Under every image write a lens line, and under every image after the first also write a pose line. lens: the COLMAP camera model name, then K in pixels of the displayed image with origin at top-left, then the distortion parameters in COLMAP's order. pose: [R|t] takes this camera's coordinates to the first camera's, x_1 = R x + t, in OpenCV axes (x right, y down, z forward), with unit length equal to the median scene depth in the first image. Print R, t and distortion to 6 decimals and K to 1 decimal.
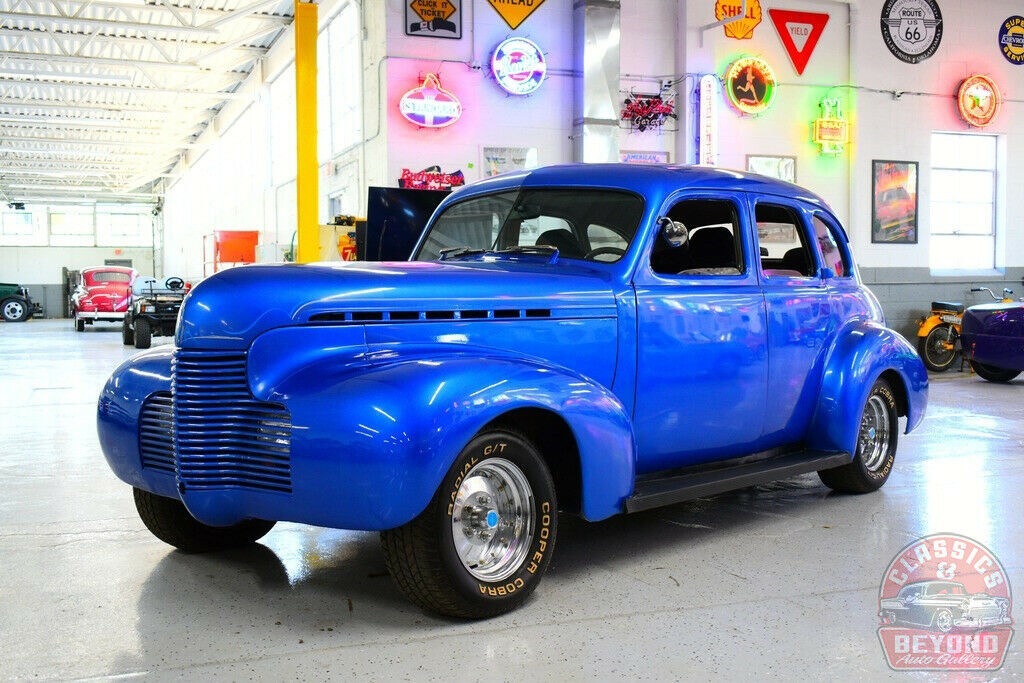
lens RADIAL K [[1123.5, 0, 512.0], [0, 1123.5, 341.5], [0, 0, 1]] dist [-0.021469, 0.001538]
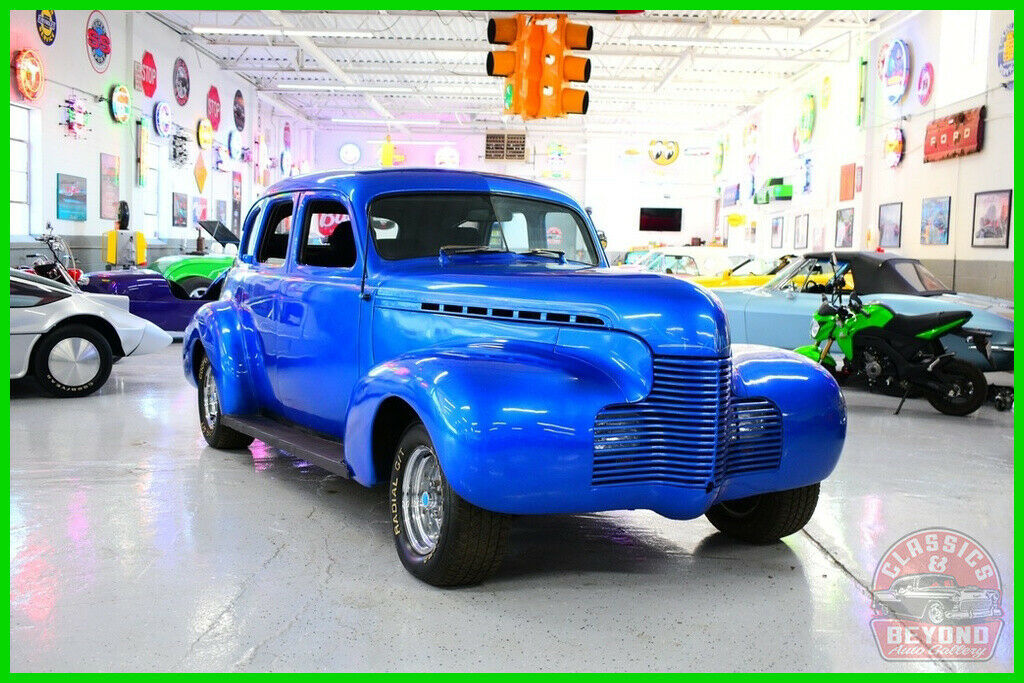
lens RADIAL K [[1067.9, 0, 512.0], [0, 1067.9, 341.5], [0, 0, 1]] dist [-0.020377, 0.035334]
pose [[0.368961, -0.059779, 0.927520, -0.385211], [0.012693, 0.998161, 0.059282, -0.021822], [-0.929358, -0.010100, 0.369041, 0.241104]]
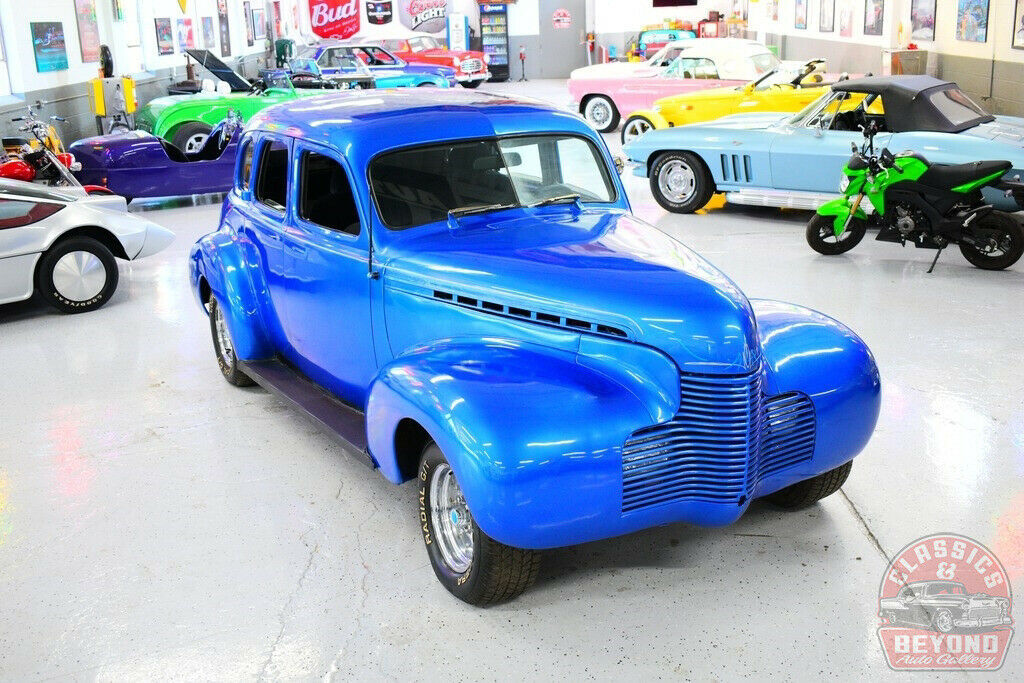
lens RADIAL K [[1086.3, 0, 512.0], [0, 1086.3, 341.5], [0, 0, 1]] dist [-0.010811, -0.001417]
pose [[0.373891, -0.279294, 0.884421, -0.365654], [0.078929, 0.959704, 0.269701, -0.090879], [-0.924108, -0.031032, 0.380869, 0.245576]]
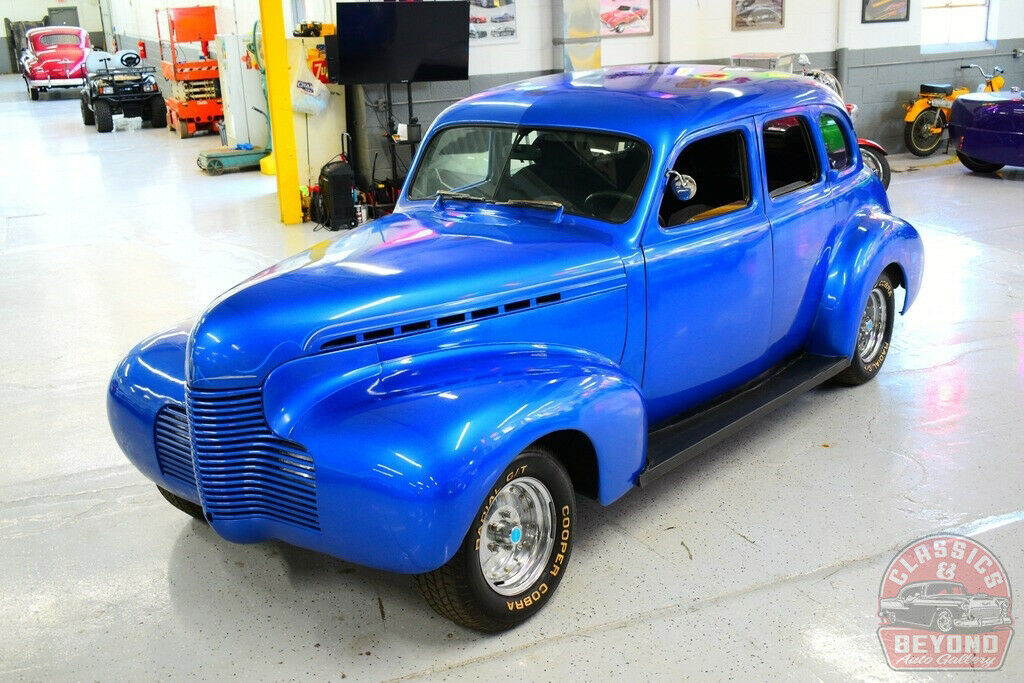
lens RADIAL K [[1123.5, 0, 512.0], [0, 1123.5, 341.5], [0, 0, 1]] dist [-0.021469, 0.001538]
pose [[0.998887, -0.042632, 0.020176, -0.010022], [0.036283, 0.967875, 0.248800, -0.078979], [-0.030134, -0.247791, 0.968345, 0.013626]]
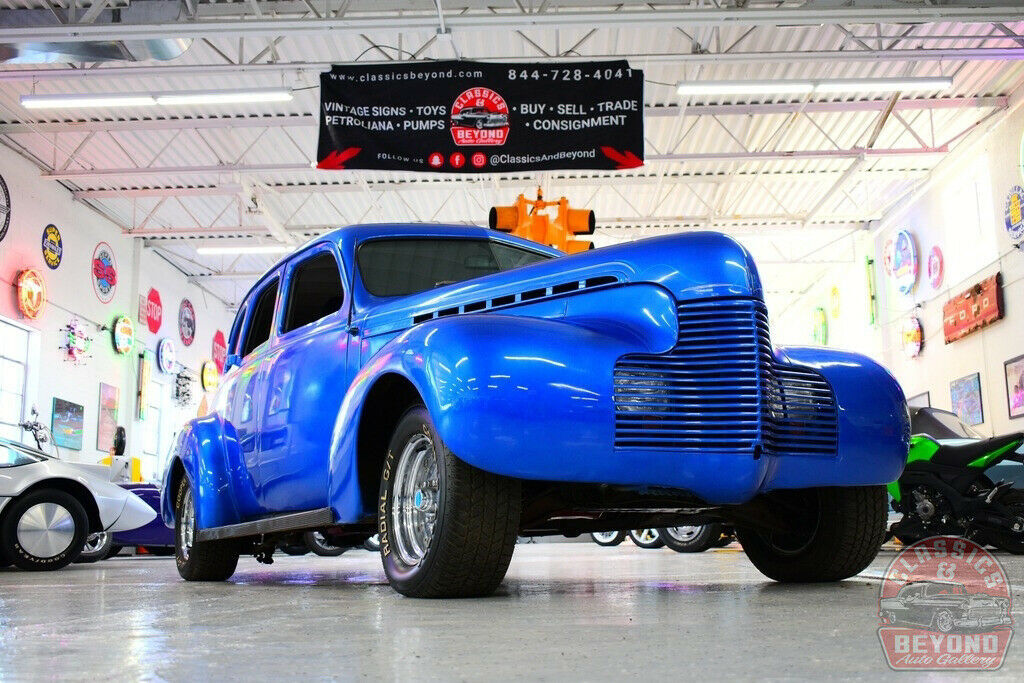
lens RADIAL K [[1086.3, 0, 512.0], [0, 1086.3, 341.5], [0, 0, 1]] dist [-0.010811, -0.001417]
pose [[0.384382, 0.165626, 0.908195, -0.346140], [0.056707, 0.977681, -0.202299, 0.060910], [-0.921431, 0.129261, 0.366411, 0.256273]]
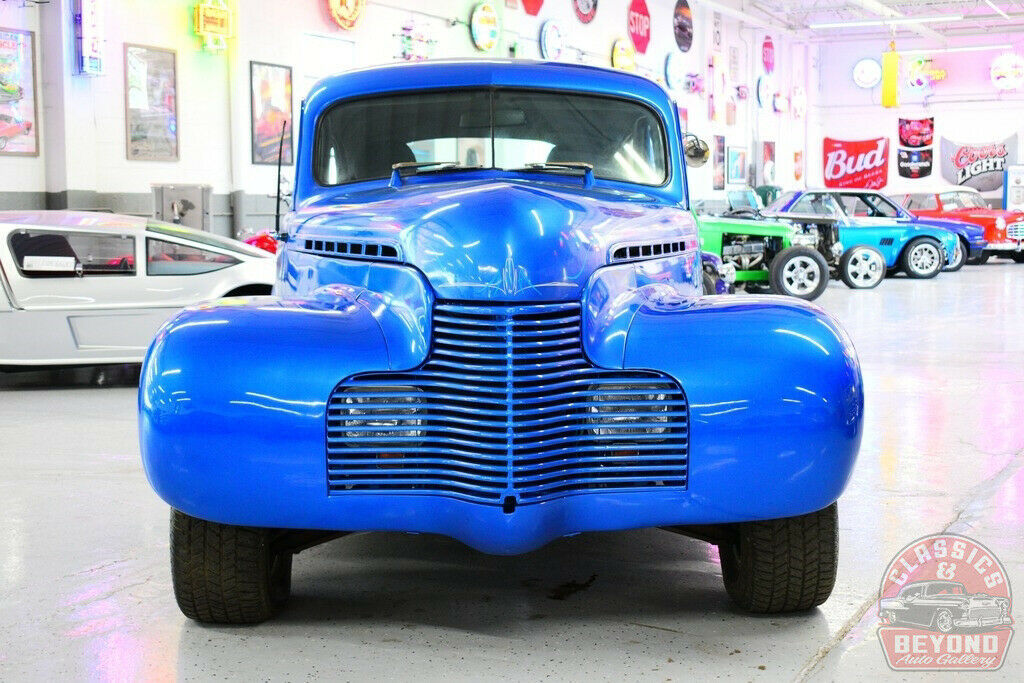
lens RADIAL K [[1446.9, 0, 512.0], [0, 1446.9, 341.5], [0, 0, 1]] dist [-0.026596, 0.010343]
pose [[0.743353, -0.057522, 0.666422, -0.262737], [0.033128, 0.998239, 0.049211, -0.005146], [-0.668079, -0.014504, 0.743949, 0.101988]]
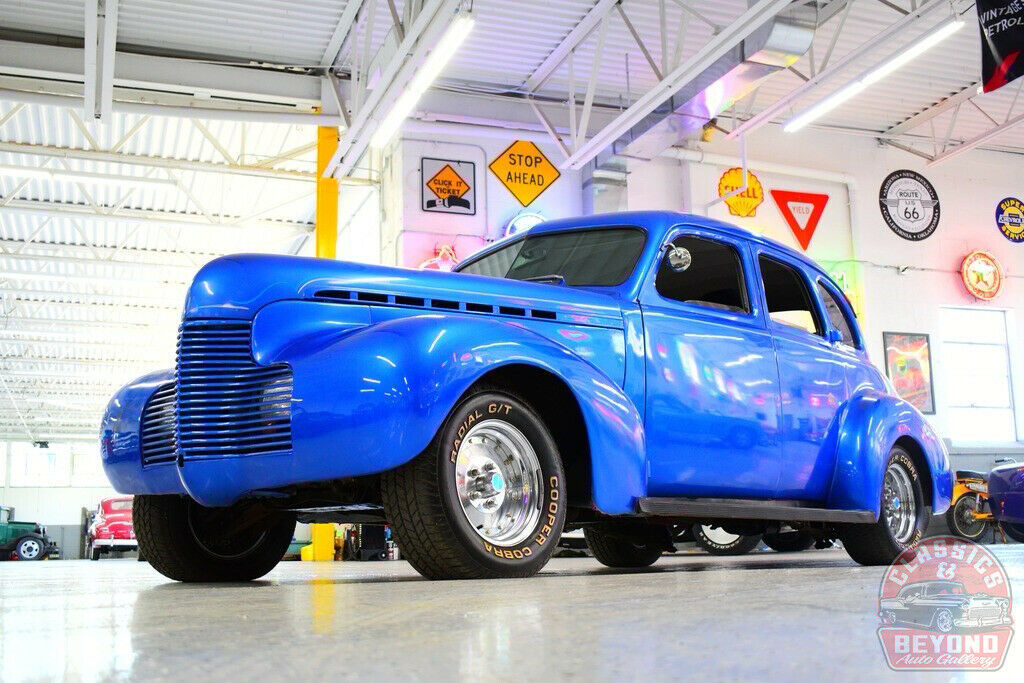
lens RADIAL K [[1123.5, 0, 512.0], [0, 1123.5, 341.5], [0, 0, 1]] dist [-0.021469, 0.001538]
pose [[0.999687, -0.018669, -0.016661, 0.003743], [0.014428, 0.974074, -0.225767, 0.075439], [0.020444, 0.225456, 0.974039, 0.009287]]
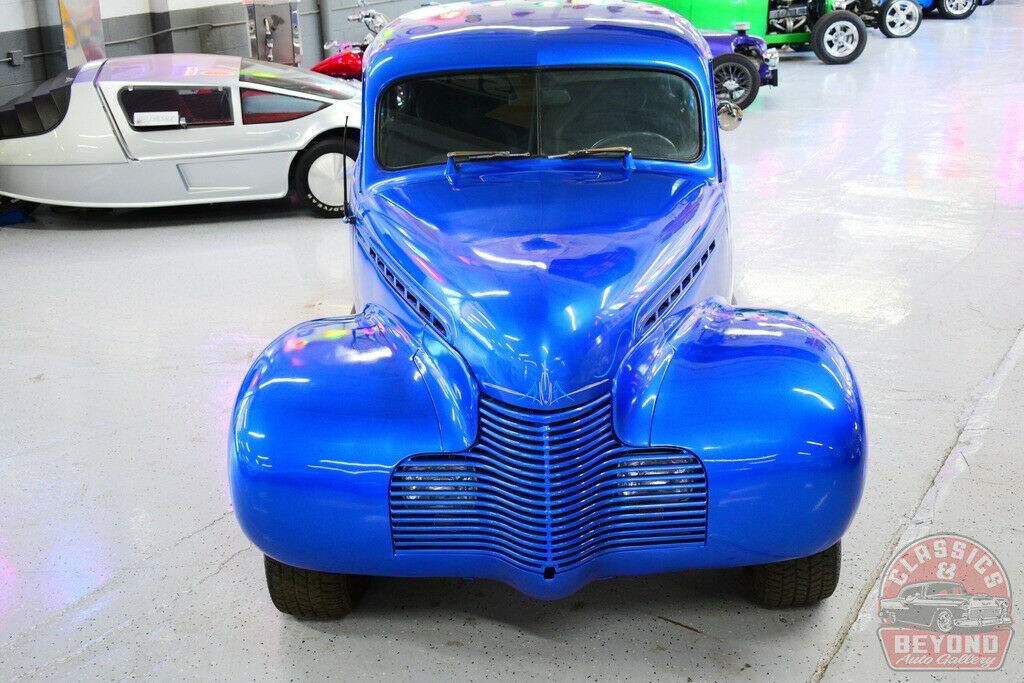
lens RADIAL K [[1258.4, 0, 512.0], [0, 1258.4, 341.5], [0, 0, 1]] dist [-0.017019, -0.001214]
pose [[0.776972, -0.228492, 0.586606, -0.239171], [0.061605, 0.954931, 0.290364, -0.087228], [-0.626514, -0.189466, 0.756031, 0.112044]]
